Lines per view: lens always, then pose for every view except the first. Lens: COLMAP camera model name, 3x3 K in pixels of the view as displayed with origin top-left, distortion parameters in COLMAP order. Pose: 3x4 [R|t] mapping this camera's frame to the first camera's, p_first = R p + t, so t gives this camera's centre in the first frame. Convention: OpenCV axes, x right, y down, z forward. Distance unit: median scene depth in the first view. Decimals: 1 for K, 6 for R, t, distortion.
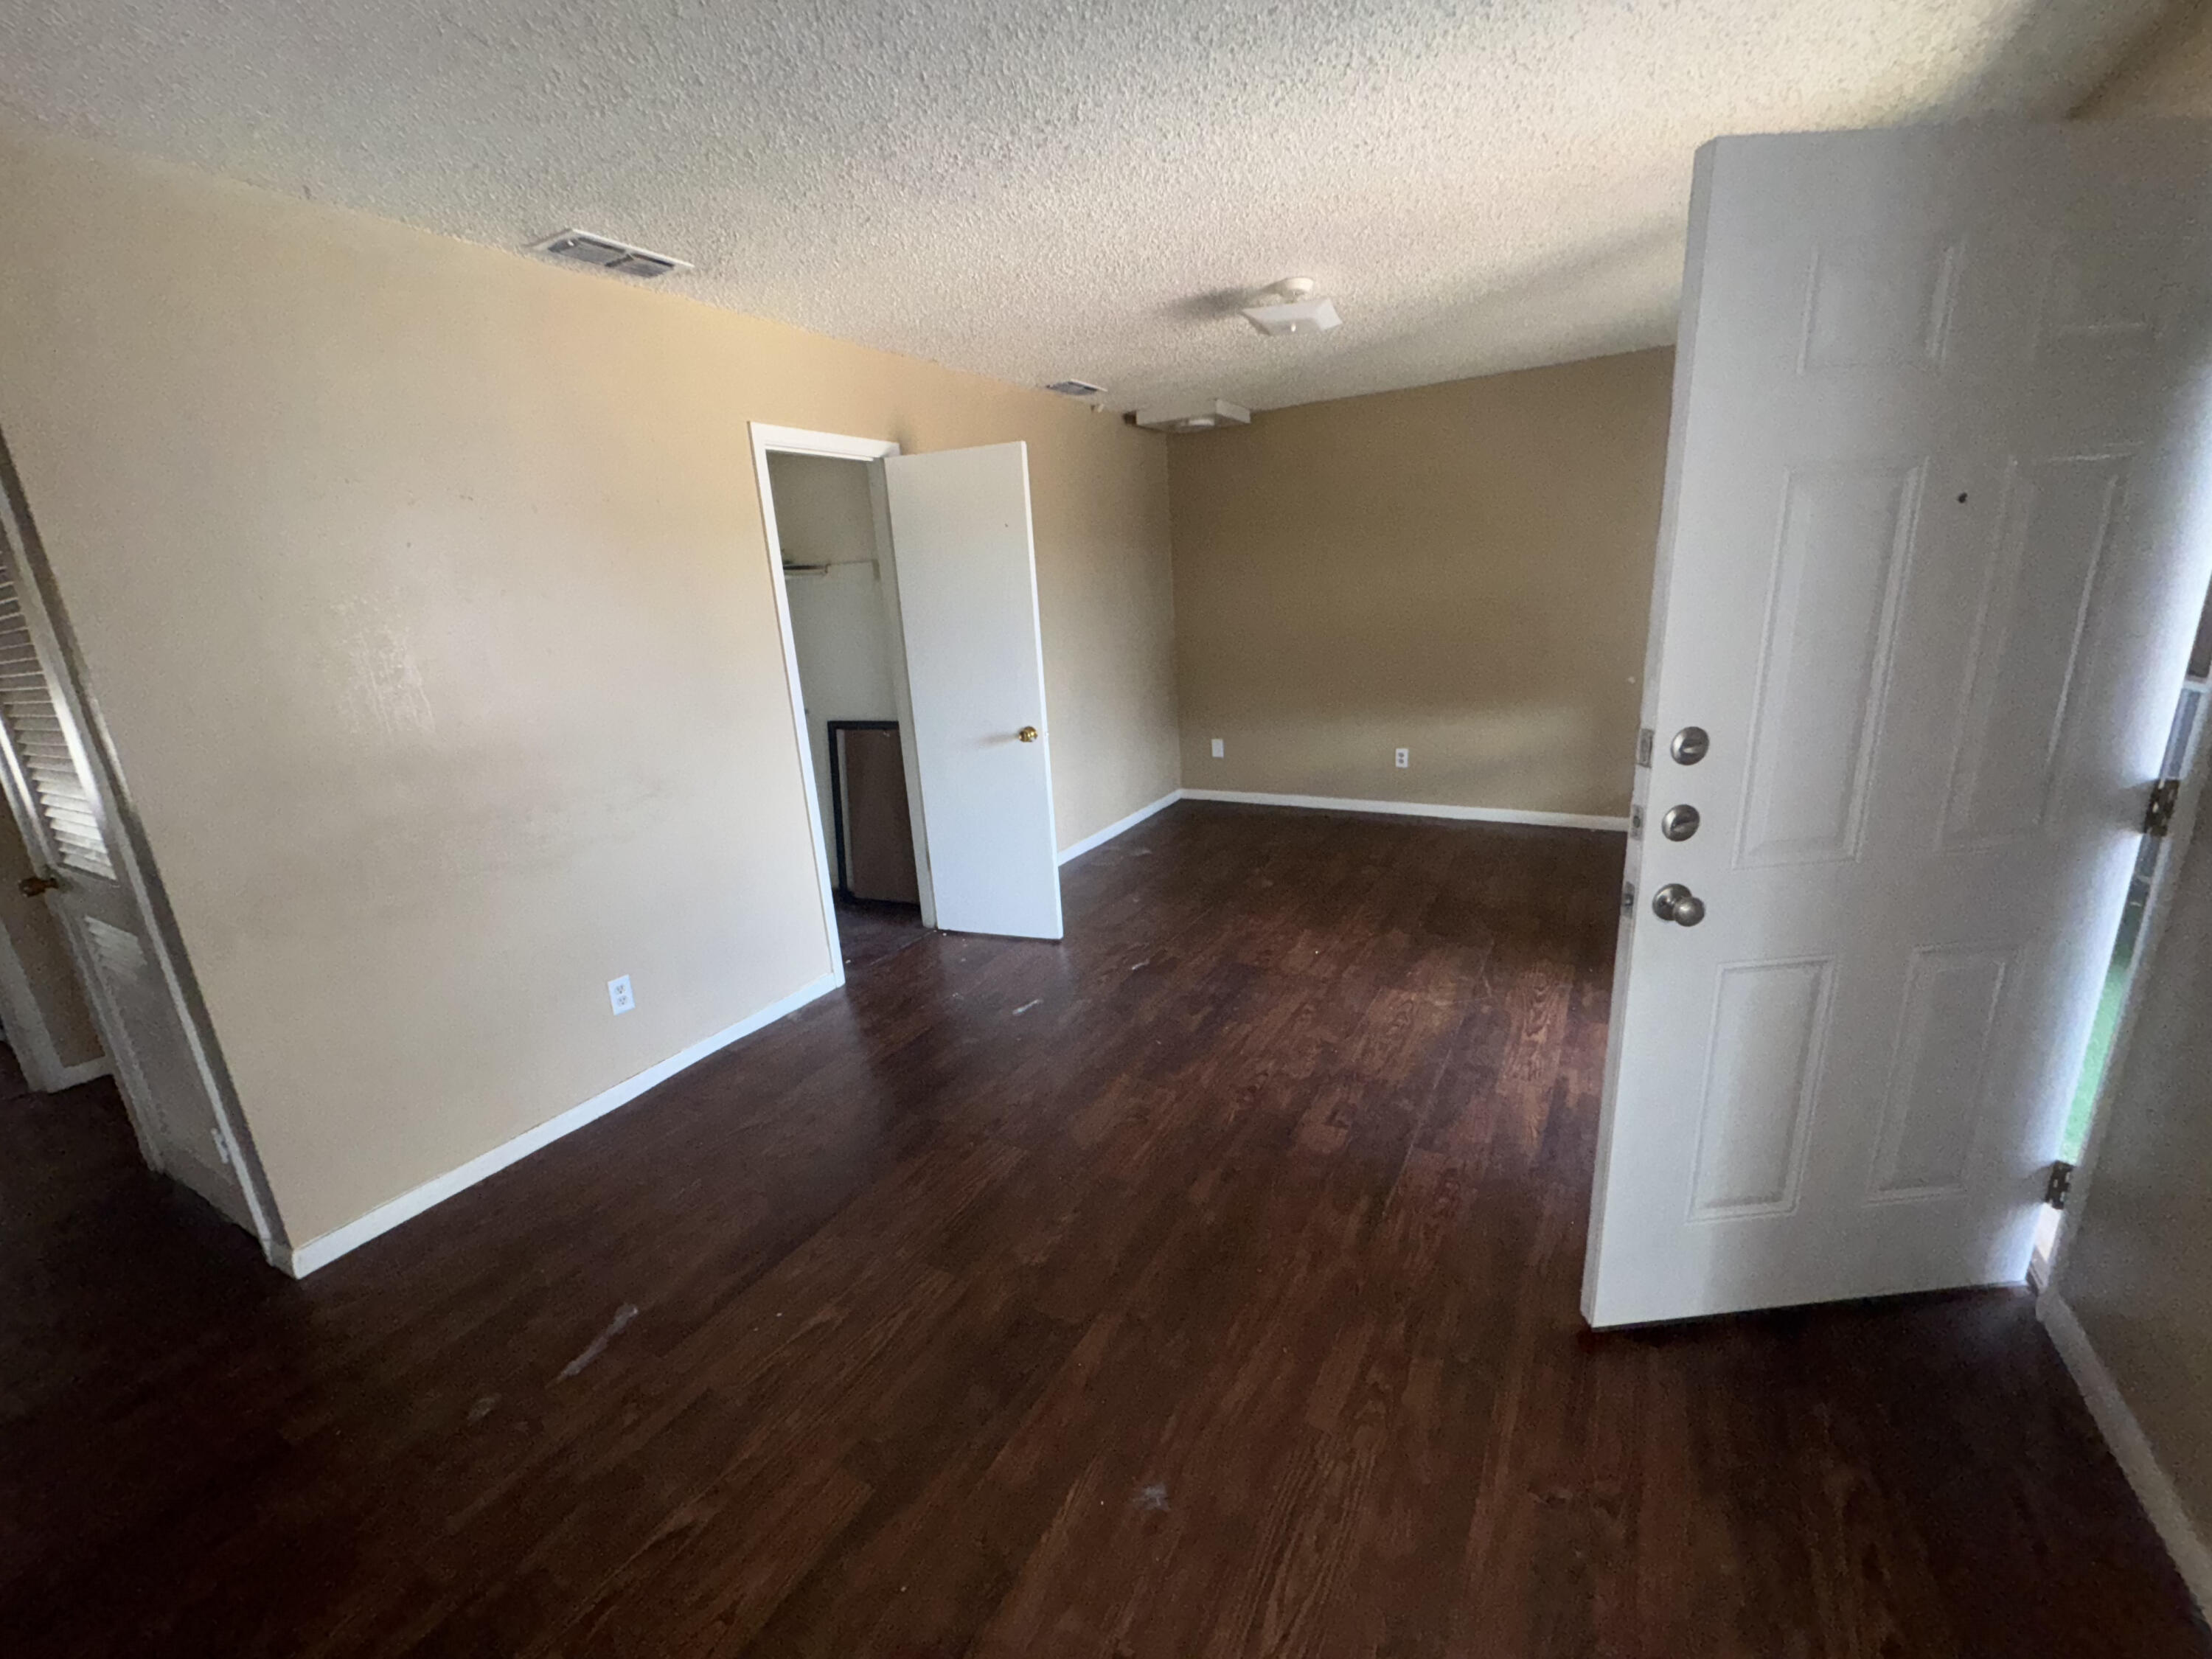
lens RADIAL K [[893.6, 0, 1106.0], [0, 893.6, 829.5], [0, 0, 1]] dist [0.000908, 0.000095]
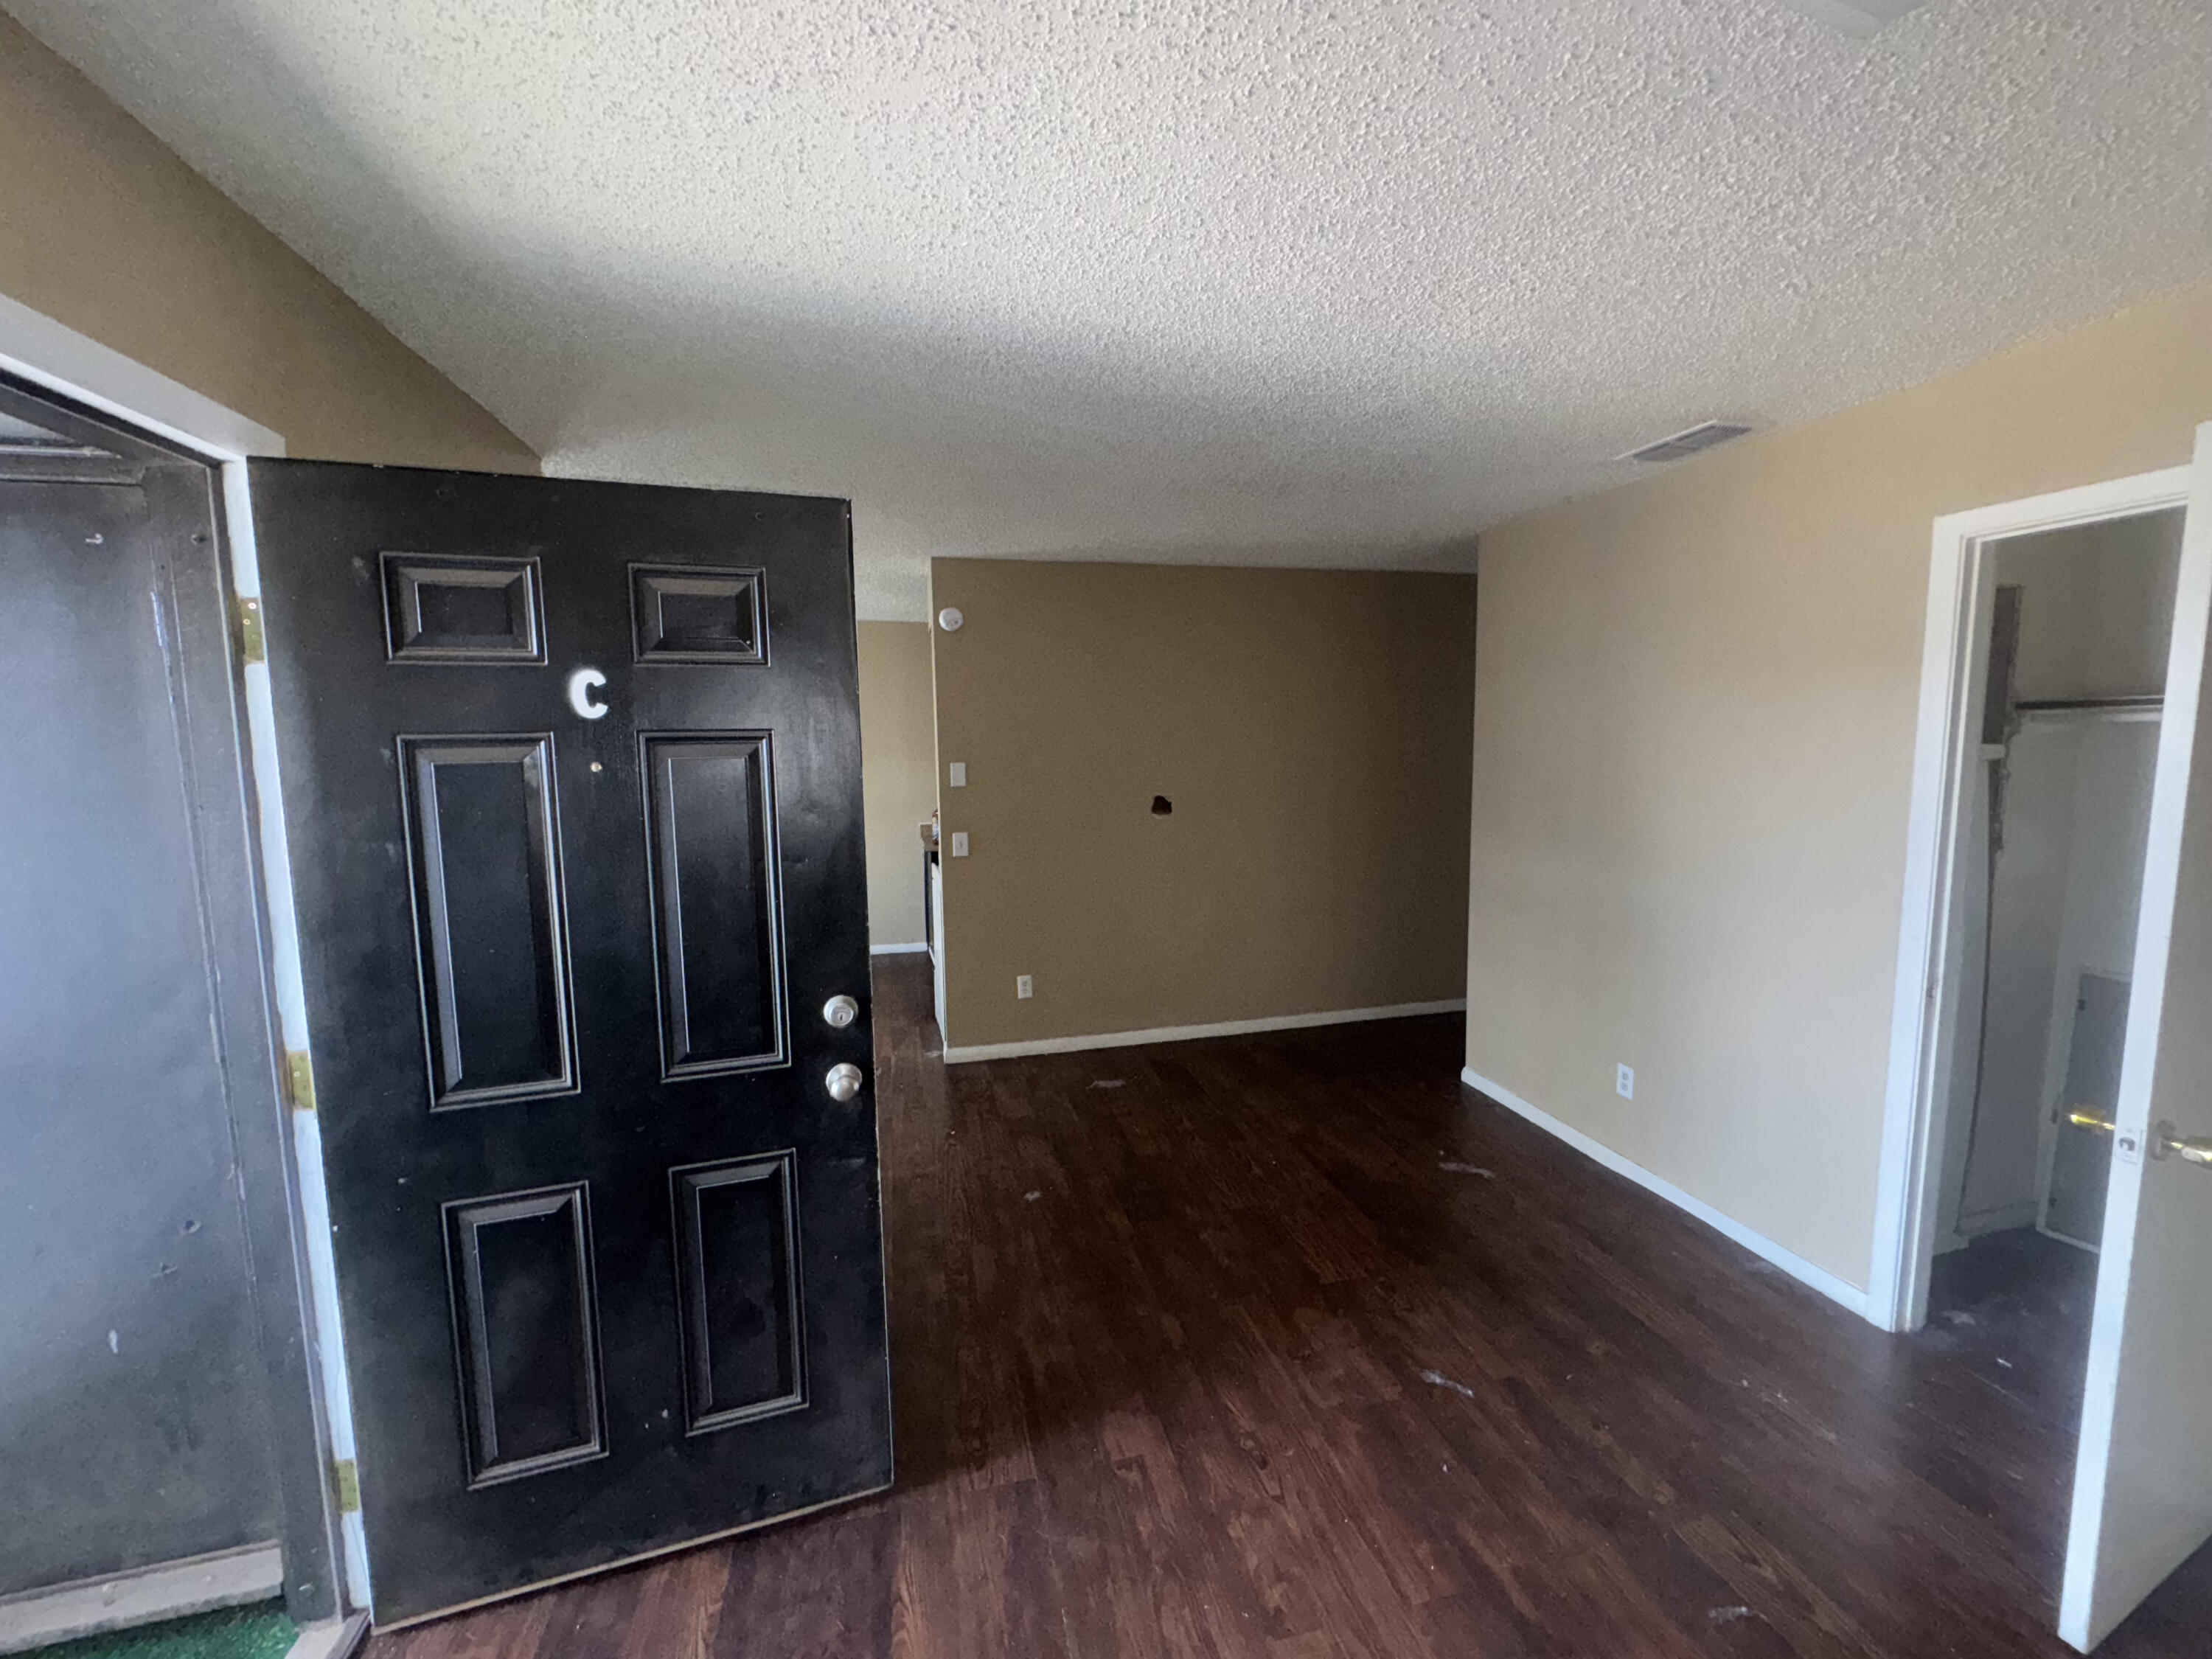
lens RADIAL K [[893.6, 0, 1106.0], [0, 893.6, 829.5], [0, 0, 1]] dist [0.000908, 0.000095]
pose [[-0.719649, 0.138364, -0.680412, 0.721268], [-0.132747, 0.934450, 0.330425, -0.439112], [0.681530, 0.328113, -0.654109, 1.302017]]
